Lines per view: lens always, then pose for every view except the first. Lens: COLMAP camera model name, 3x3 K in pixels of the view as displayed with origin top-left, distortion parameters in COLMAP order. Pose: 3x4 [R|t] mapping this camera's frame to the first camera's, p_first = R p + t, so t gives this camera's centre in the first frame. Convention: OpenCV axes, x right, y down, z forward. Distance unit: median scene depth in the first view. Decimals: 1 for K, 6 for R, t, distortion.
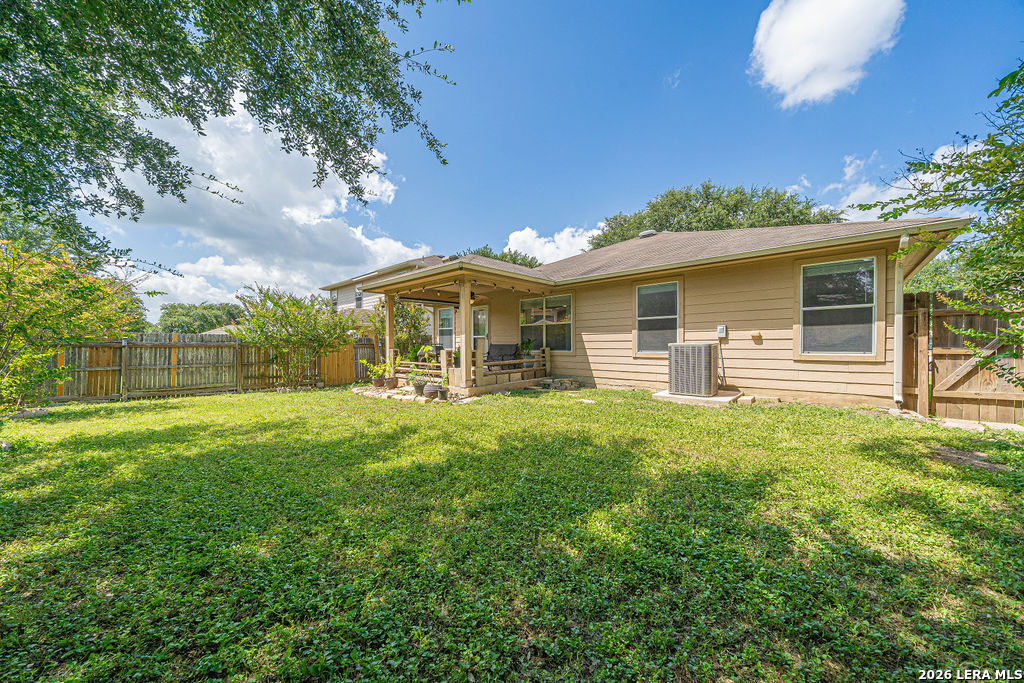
lens RADIAL K [[359.1, 0, 504.5], [0, 359.1, 348.3], [0, 0, 1]] dist [0.001321, 0.000052]
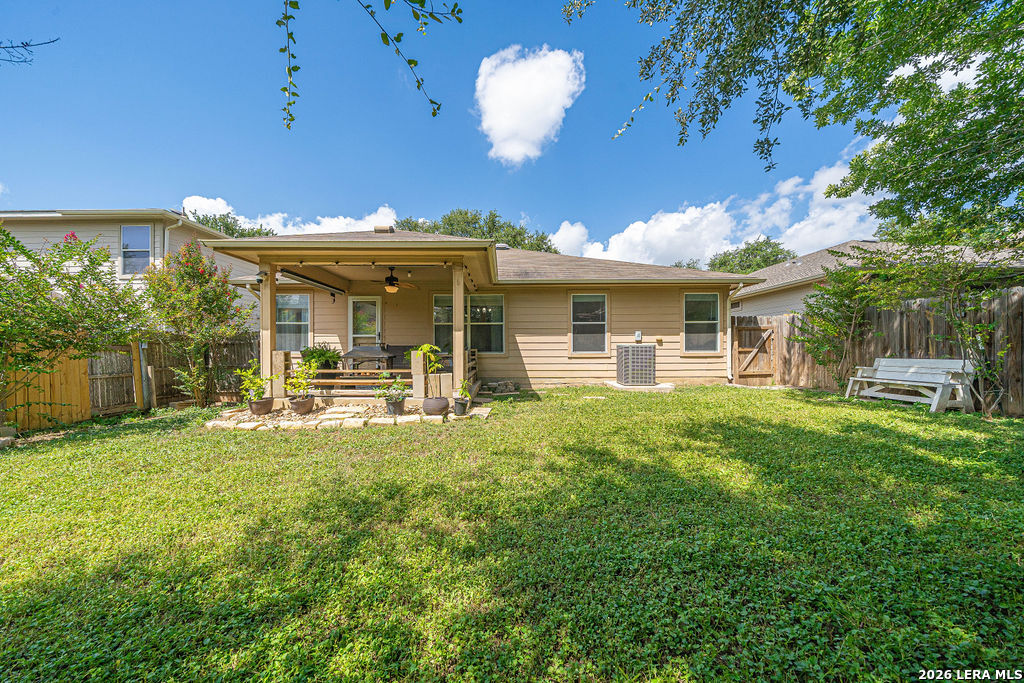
lens RADIAL K [[355.8, 0, 505.9], [0, 355.8, 349.1], [0, 0, 1]] dist [-0.003732, -0.000126]
pose [[0.720908, 0.001128, 0.693030, -0.624756], [0.007542, 0.999927, -0.009472, 0.009846], [-0.692990, 0.012055, 0.720846, 0.379789]]
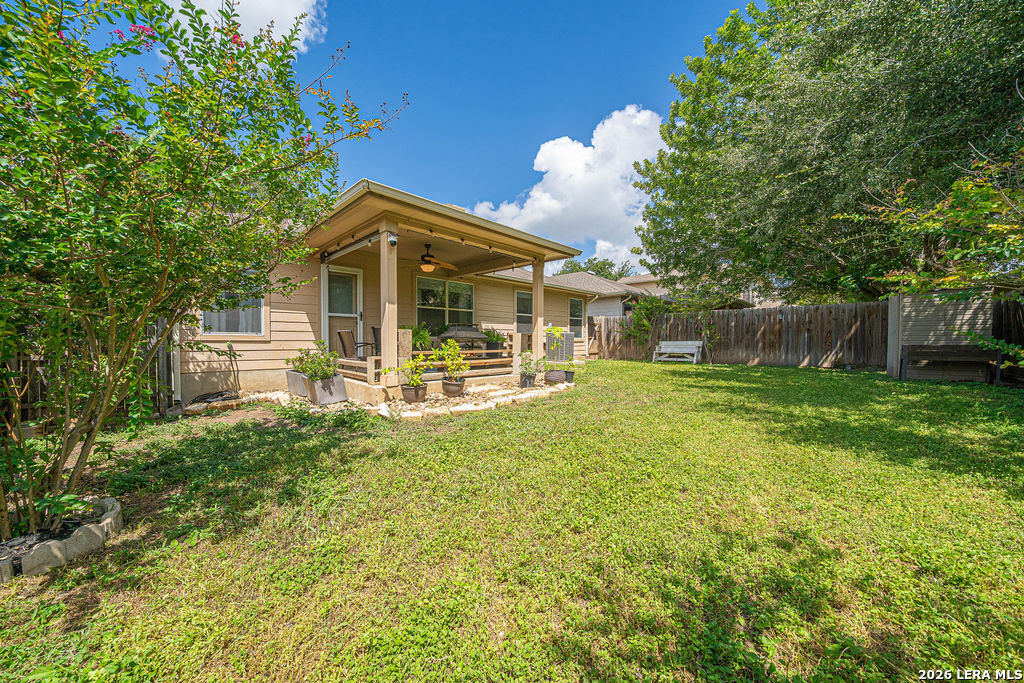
lens RADIAL K [[355.8, 0, 505.9], [0, 355.8, 349.1], [0, 0, 1]] dist [-0.003732, -0.000126]
pose [[0.015893, -0.018272, 0.999707, -1.137470], [0.009817, 0.999788, 0.018117, 0.030914], [-0.999826, 0.009526, 0.016069, 1.145853]]
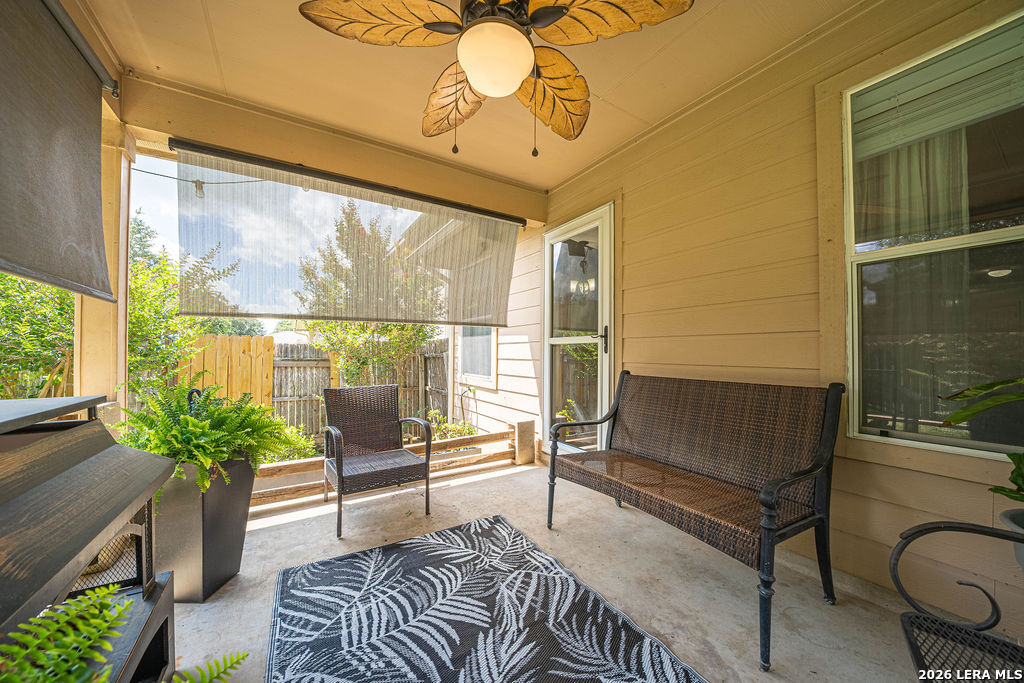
lens RADIAL K [[352.5, 0, 507.2], [0, 352.5, 349.2], [0, 0, 1]] dist [-0.004193, -0.000041]
pose [[0.965799, 0.001788, -0.259284, -0.080582], [-0.006118, 0.999855, -0.015892, -0.036189], [0.259218, 0.016934, 0.965670, 1.213142]]
